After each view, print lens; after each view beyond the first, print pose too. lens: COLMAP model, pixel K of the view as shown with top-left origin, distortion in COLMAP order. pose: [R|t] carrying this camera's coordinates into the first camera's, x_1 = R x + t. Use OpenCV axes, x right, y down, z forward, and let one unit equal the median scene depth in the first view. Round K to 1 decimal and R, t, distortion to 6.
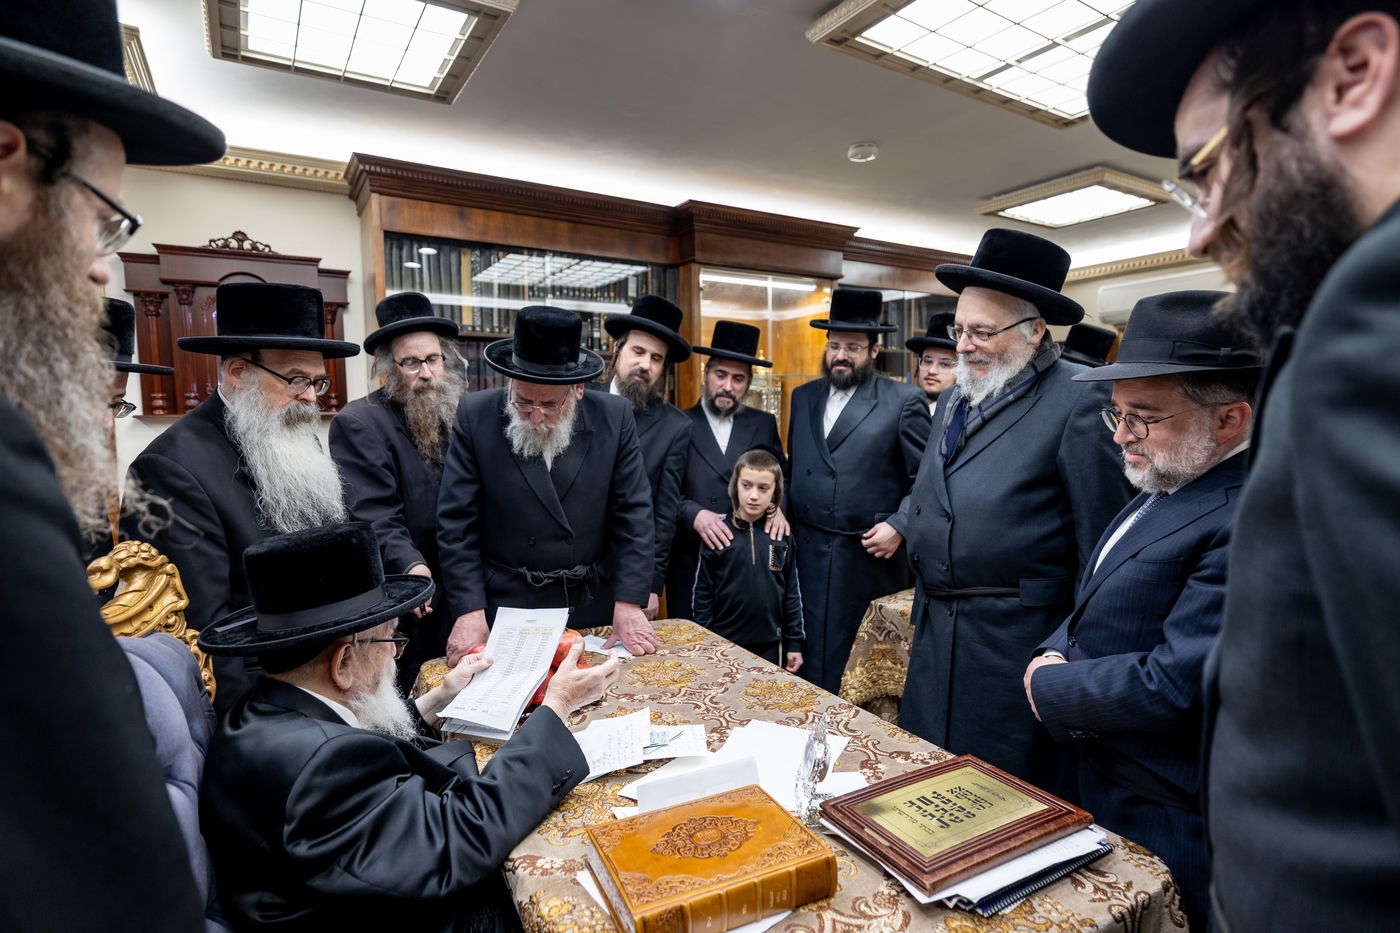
lens RADIAL K [[699.2, 0, 694.0], [0, 699.2, 471.0], [0, 0, 1]] dist [0.001118, 0.000156]
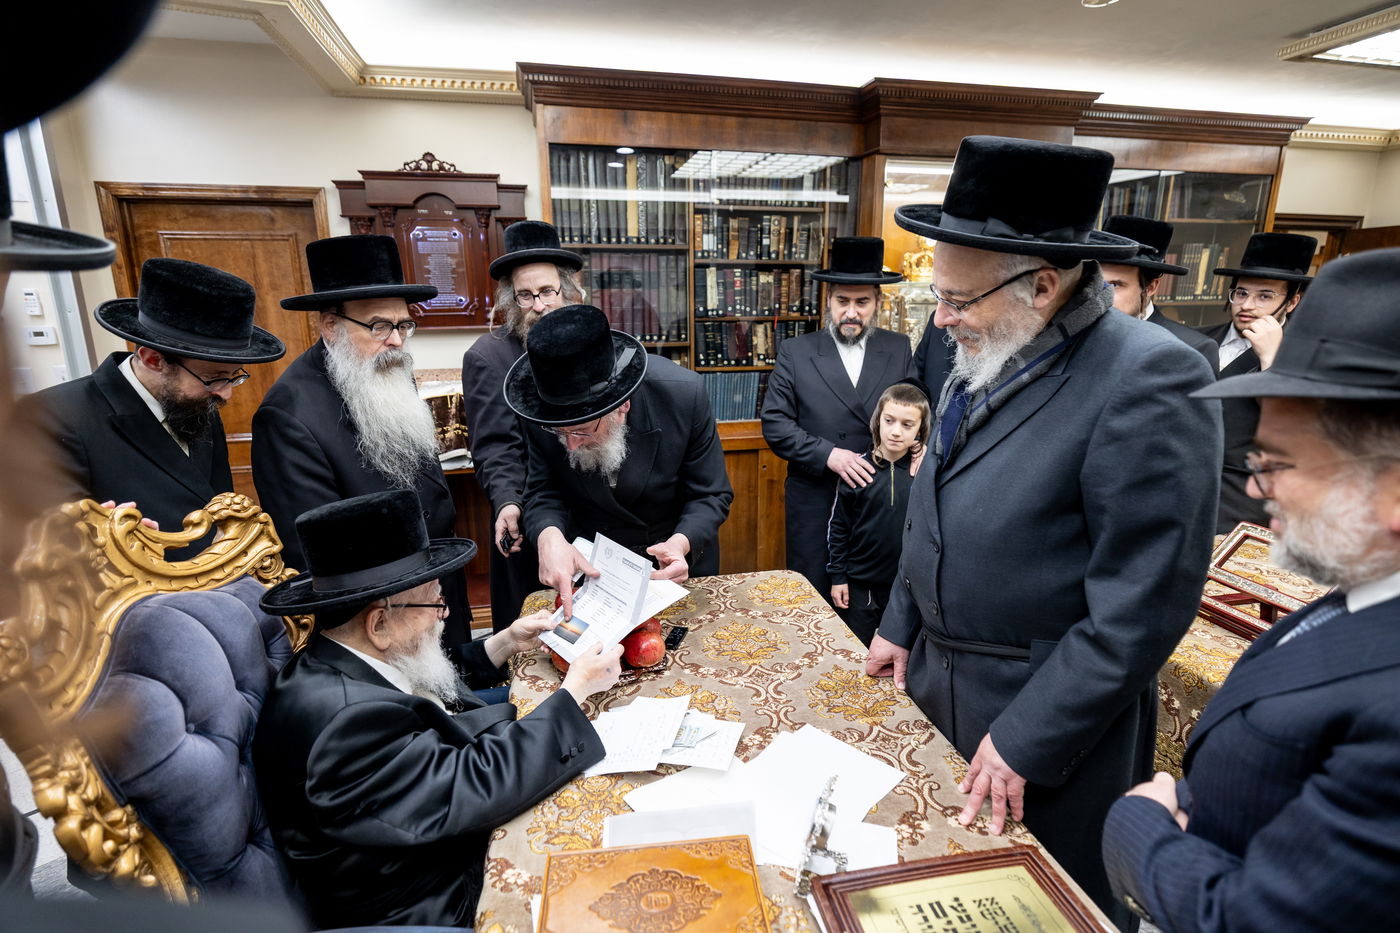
lens RADIAL K [[678.7, 0, 701.4], [0, 678.7, 470.8], [0, 0, 1]] dist [-0.003256, -0.000071]
pose [[0.952041, 0.078718, -0.295672, 0.158301], [-0.028690, 0.985048, 0.169874, -0.096390], [0.304623, -0.153244, 0.940064, 0.152587]]
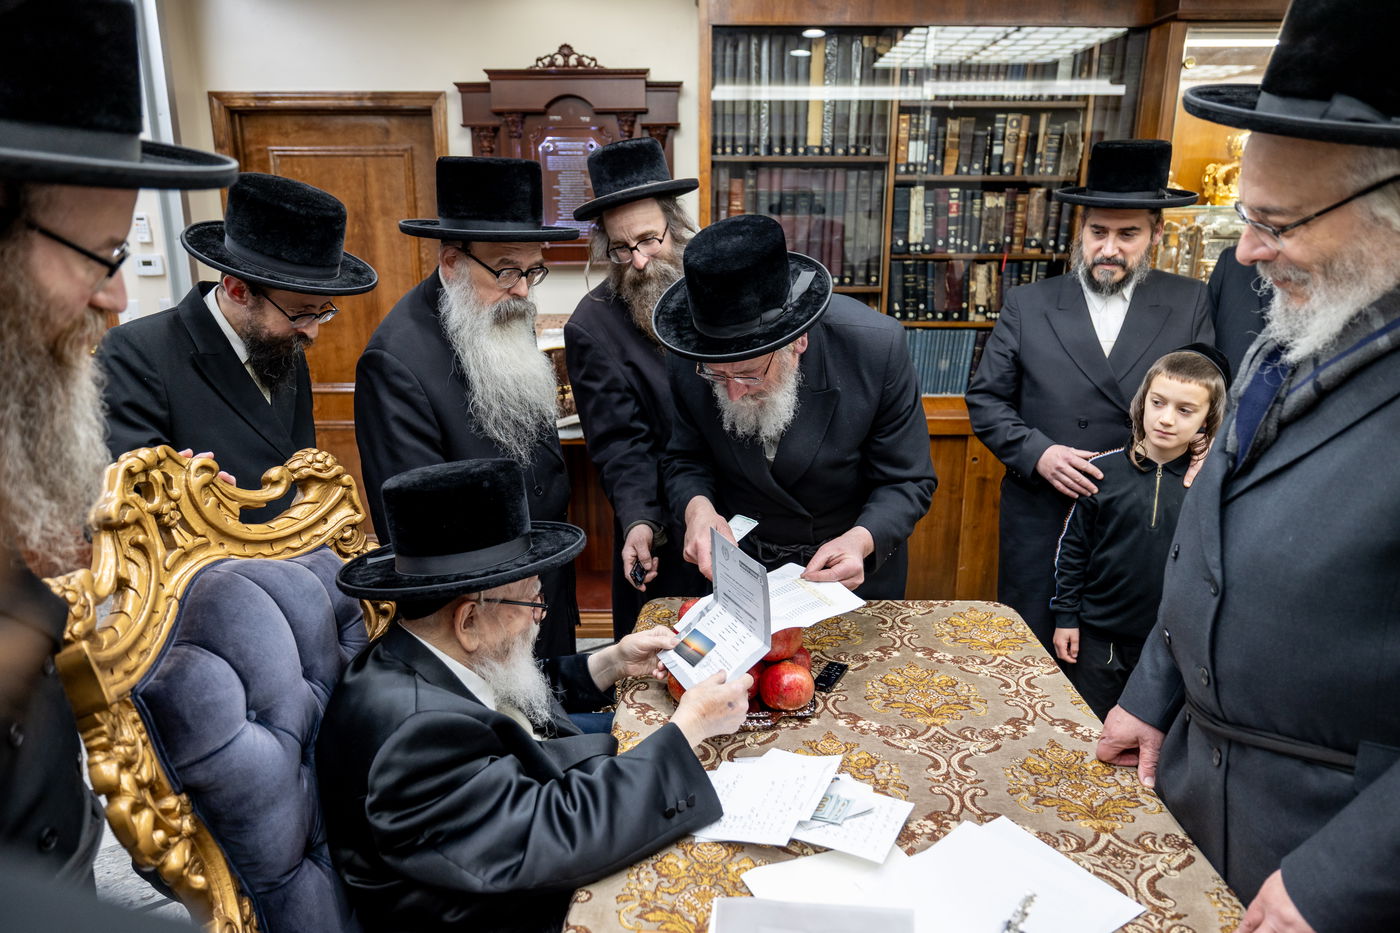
lens RADIAL K [[880.5, 0, 697.6], [0, 880.5, 469.3], [0, 0, 1]] dist [-0.000334, -0.001588]
pose [[0.859125, 0.141918, -0.491695, 0.166763], [-0.050835, 0.979694, 0.193947, -0.090802], [0.509235, -0.141630, 0.848894, 0.170459]]
